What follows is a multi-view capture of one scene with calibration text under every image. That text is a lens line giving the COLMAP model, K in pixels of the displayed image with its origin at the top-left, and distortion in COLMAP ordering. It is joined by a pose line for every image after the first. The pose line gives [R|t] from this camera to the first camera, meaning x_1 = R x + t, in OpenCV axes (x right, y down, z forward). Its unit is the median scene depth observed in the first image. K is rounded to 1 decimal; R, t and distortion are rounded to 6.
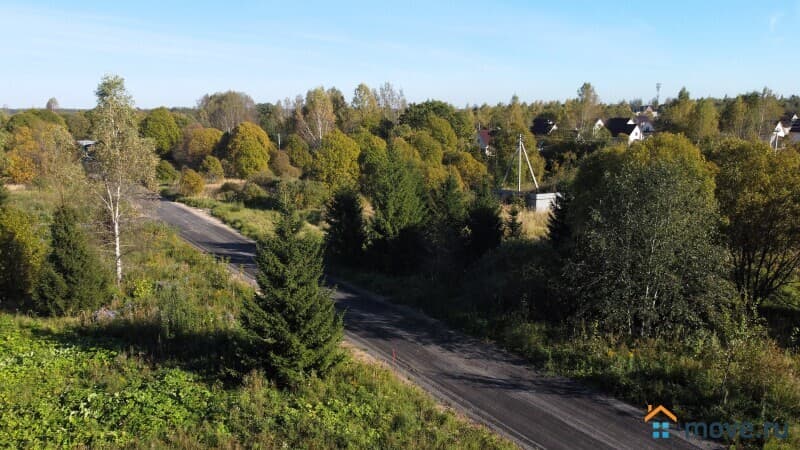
lens RADIAL K [[624.7, 0, 393.9], [0, 624.7, 229.4], [0, 0, 1]] dist [0.048548, -0.009344]
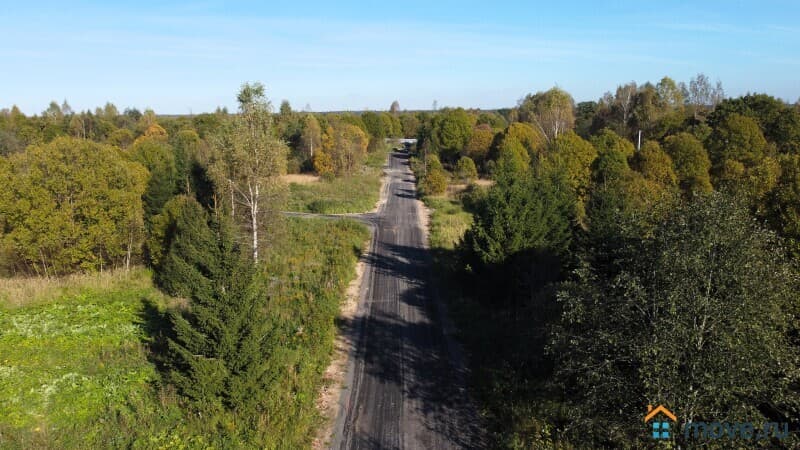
lens RADIAL K [[624.7, 0, 400.2], [0, 624.7, 225.5], [0, 0, 1]] dist [0.048548, -0.009344]
pose [[0.855842, 0.086019, -0.510035, 0.264052], [-0.087556, 0.995937, 0.021049, -0.034967], [0.509773, 0.026642, 0.859896, 0.162133]]
